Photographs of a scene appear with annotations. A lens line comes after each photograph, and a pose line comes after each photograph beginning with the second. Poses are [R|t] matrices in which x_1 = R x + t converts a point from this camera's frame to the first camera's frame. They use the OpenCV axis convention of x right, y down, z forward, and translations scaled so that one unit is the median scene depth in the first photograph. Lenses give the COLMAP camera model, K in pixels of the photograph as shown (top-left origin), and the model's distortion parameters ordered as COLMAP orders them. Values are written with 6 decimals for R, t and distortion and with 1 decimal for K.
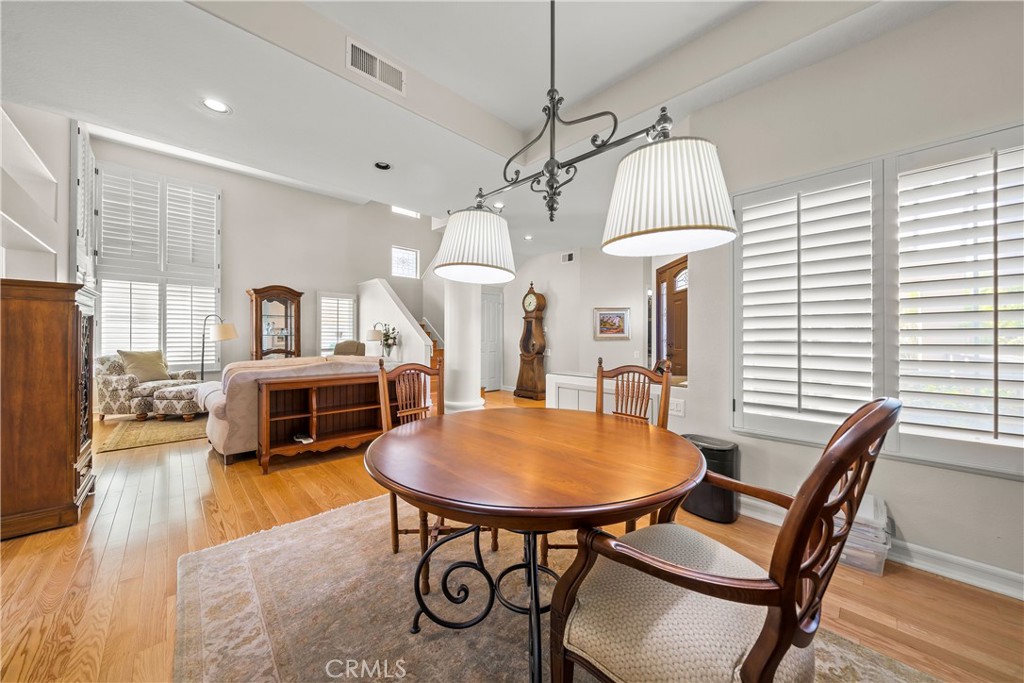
lens RADIAL K [[354.6, 0, 508.8], [0, 354.6, 337.2], [0, 0, 1]] dist [-0.008150, -0.000023]
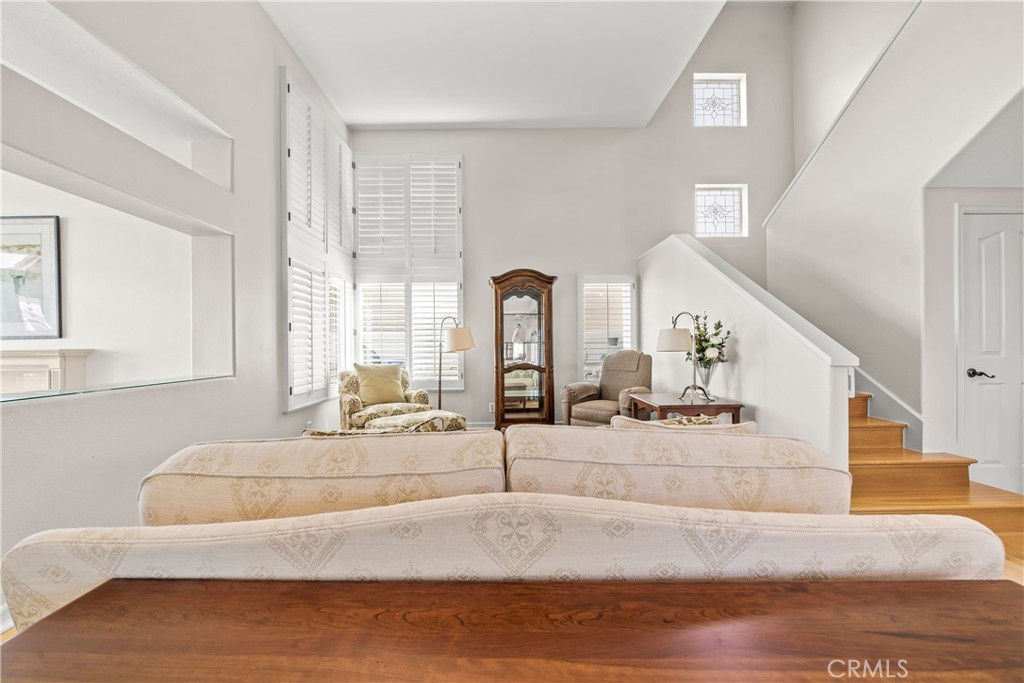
lens RADIAL K [[354.9, 0, 508.1], [0, 354.9, 347.6], [0, 0, 1]] dist [-0.007577, 0.000016]
pose [[0.728177, -0.005636, -0.685366, -0.214165], [0.010912, 0.999935, 0.003371, 0.000630], [0.685302, -0.009933, 0.728191, 0.497492]]
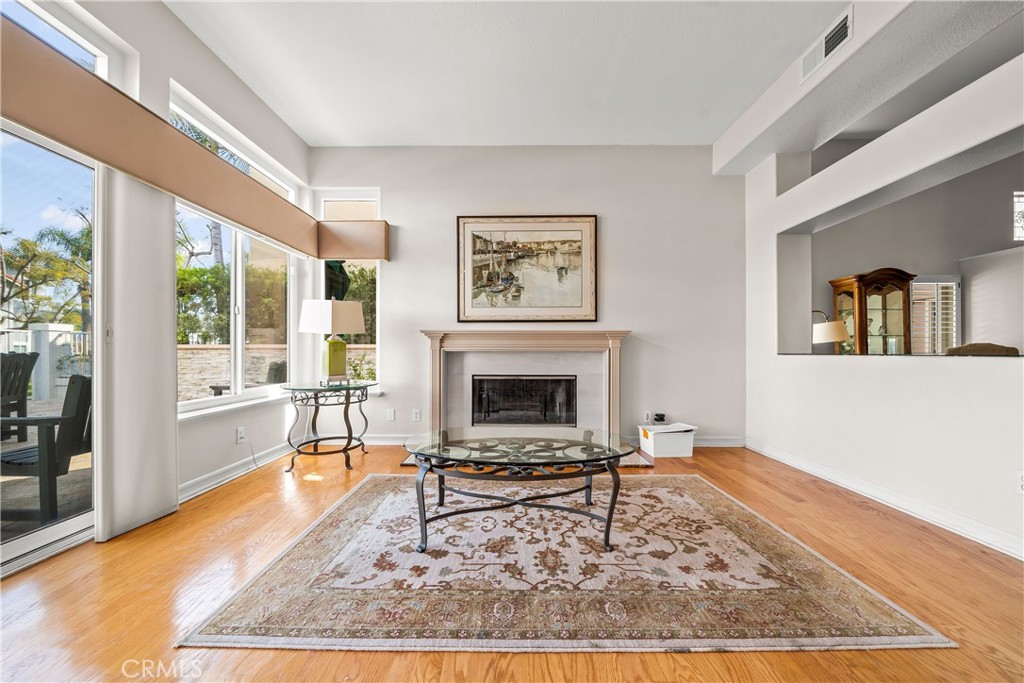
lens RADIAL K [[354.9, 0, 508.1], [0, 354.9, 347.6], [0, 0, 1]] dist [-0.007577, 0.000016]
pose [[0.709051, -0.001540, -0.705156, -0.703477], [-0.002662, 0.999985, -0.004861, 0.025621], [0.705153, 0.005323, 0.709036, -0.070019]]
